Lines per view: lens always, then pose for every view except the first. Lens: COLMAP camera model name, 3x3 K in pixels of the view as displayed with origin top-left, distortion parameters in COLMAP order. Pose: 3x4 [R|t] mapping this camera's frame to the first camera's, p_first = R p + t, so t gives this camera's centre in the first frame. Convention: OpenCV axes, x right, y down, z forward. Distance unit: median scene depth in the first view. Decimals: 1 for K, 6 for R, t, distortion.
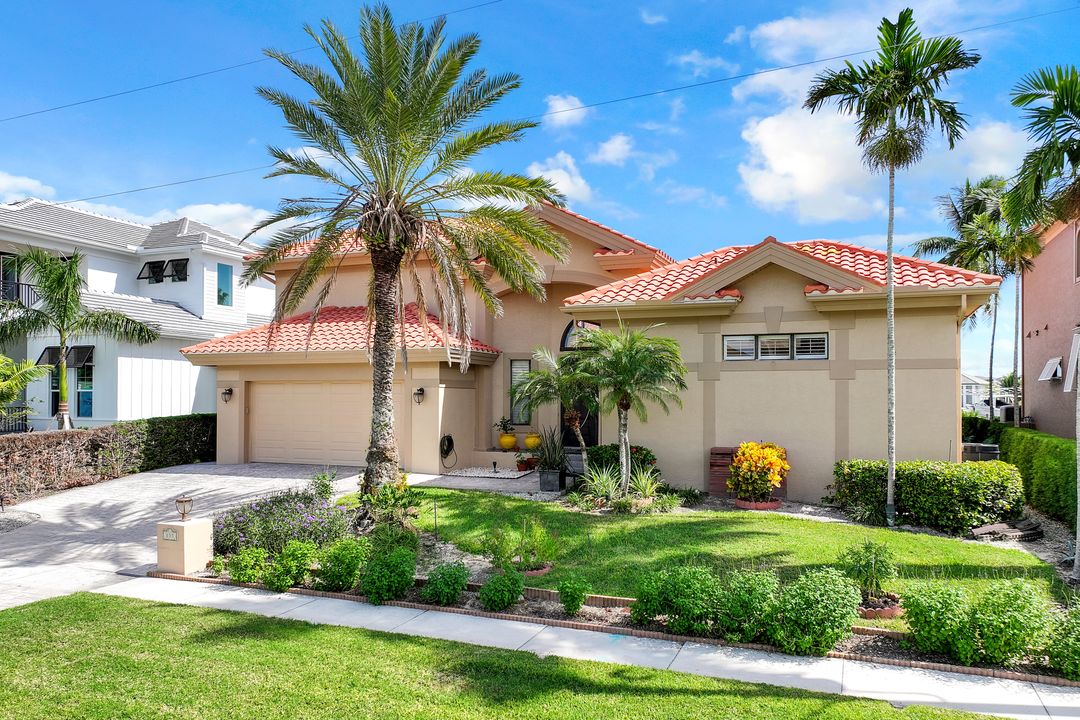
lens RADIAL K [[768.4, 0, 540.0], [0, 768.4, 360.0], [0, 0, 1]] dist [-0.001547, 0.002171]
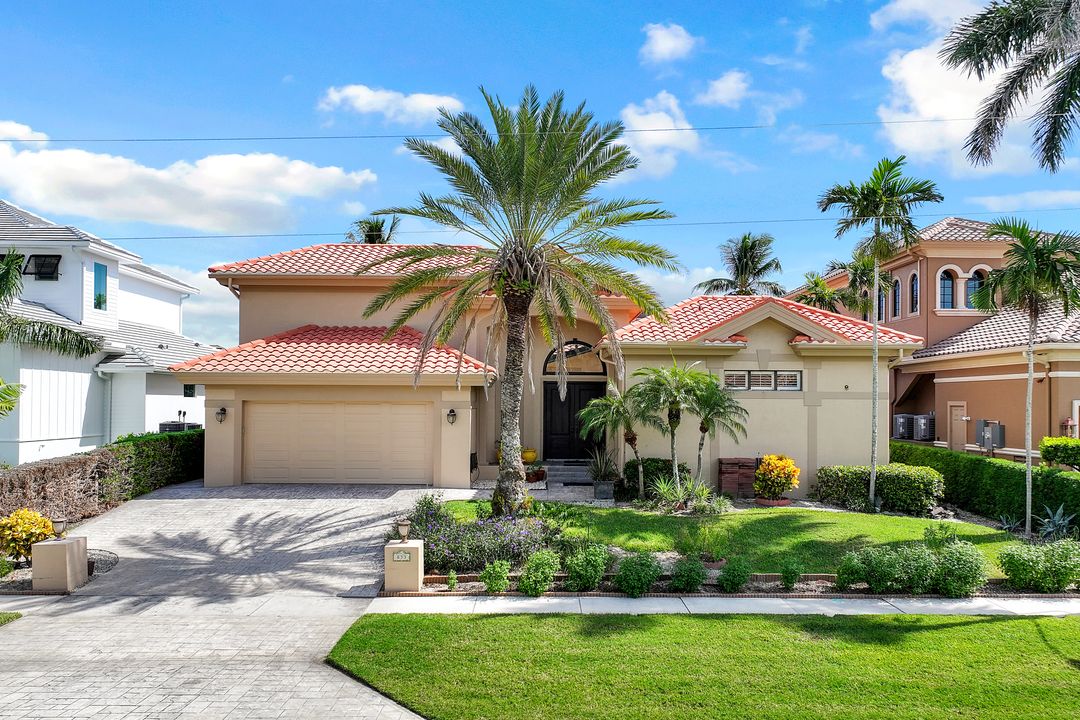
lens RADIAL K [[757.7, 0, 540.0], [0, 757.7, 360.0], [0, 0, 1]] dist [0.003322, 0.007360]
pose [[0.922562, 0.023582, 0.385127, -0.696857], [-0.022698, 0.999719, -0.006840, -0.044273], [-0.385180, -0.002431, 0.922838, -0.057913]]
